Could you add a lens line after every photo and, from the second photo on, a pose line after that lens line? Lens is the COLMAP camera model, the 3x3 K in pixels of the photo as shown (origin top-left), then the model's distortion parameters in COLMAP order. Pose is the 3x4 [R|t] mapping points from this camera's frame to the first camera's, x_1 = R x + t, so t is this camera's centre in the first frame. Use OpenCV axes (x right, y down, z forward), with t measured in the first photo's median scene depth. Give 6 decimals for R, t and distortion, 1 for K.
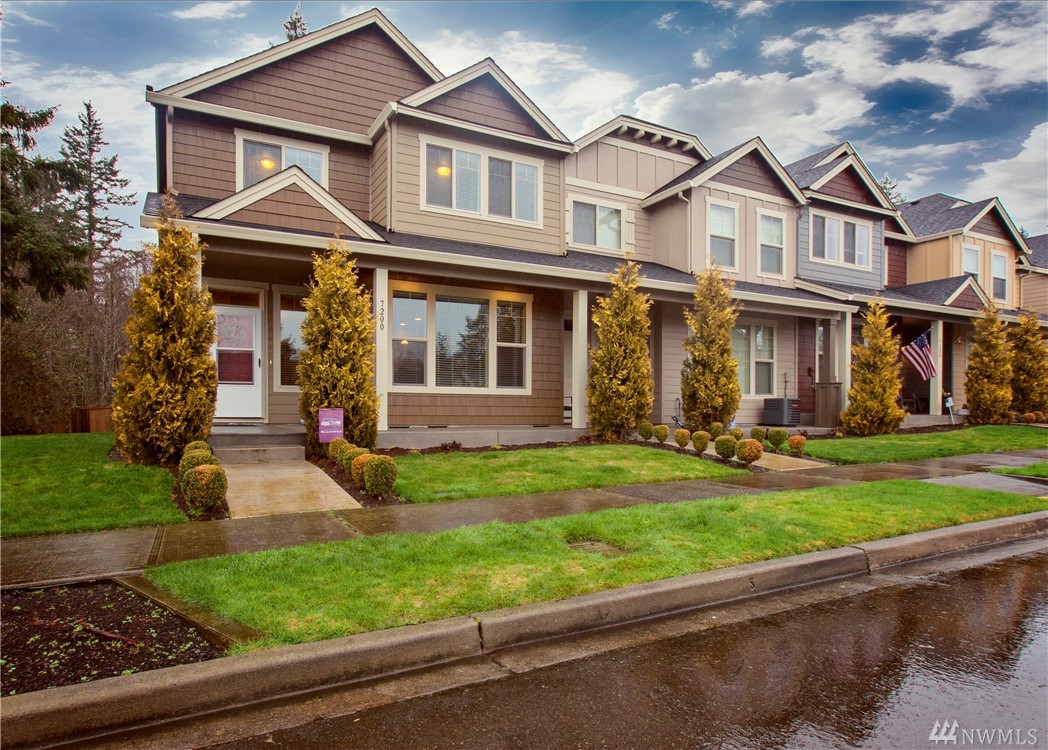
lens RADIAL K [[605.3, 0, 526.6], [0, 605.3, 395.5], [0, 0, 1]] dist [-0.012497, 0.005783]
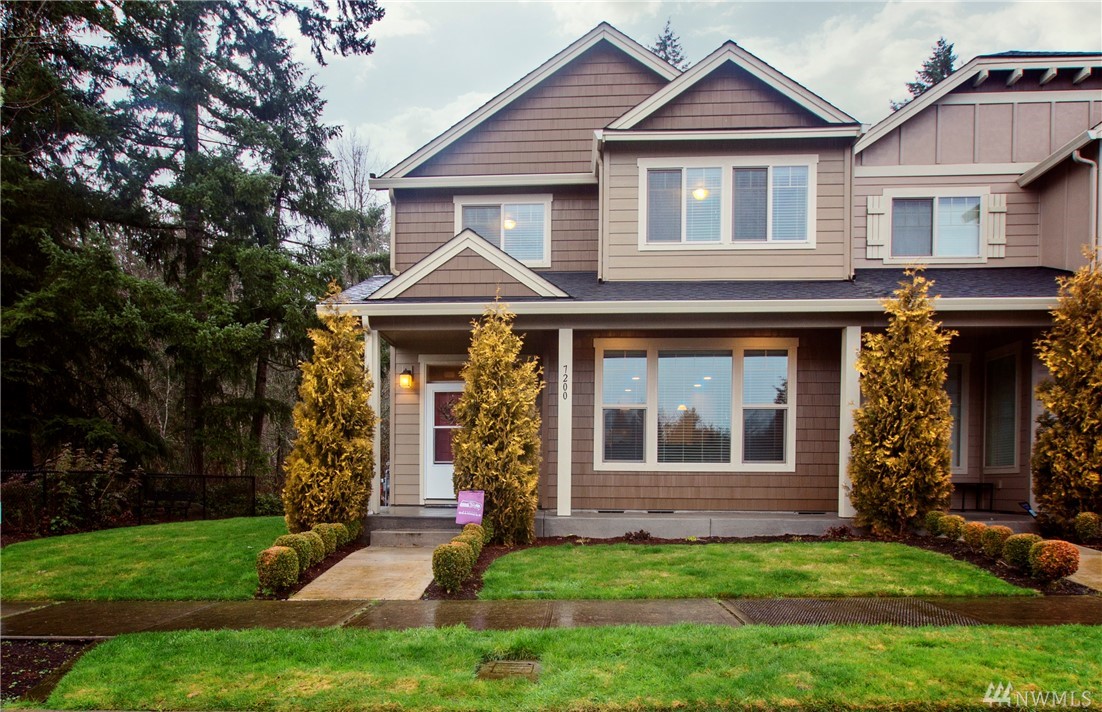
lens RADIAL K [[742.9, 0, 564.3], [0, 742.9, 468.1], [0, 0, 1]] dist [-0.022618, 0.025540]
pose [[0.866189, -0.012739, -0.499553, 0.249342], [0.011417, 0.999919, -0.005702, -0.003614], [0.499585, -0.000764, 0.866264, 0.069166]]
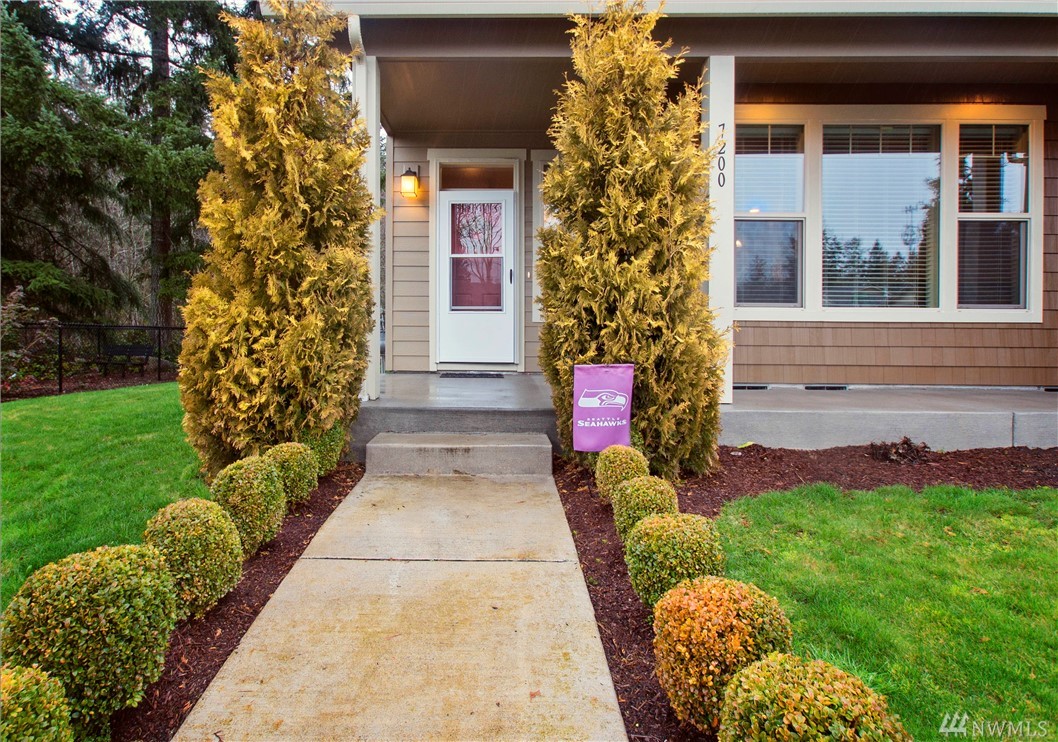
lens RADIAL K [[607.9, 0, 496.3], [0, 607.9, 351.0], [0, 0, 1]] dist [-0.000149, 0.000578]
pose [[0.856394, 0.013886, -0.516135, -0.124704], [0.009814, 0.999020, 0.043160, -0.003477], [0.516229, -0.042028, 0.855419, 0.436722]]
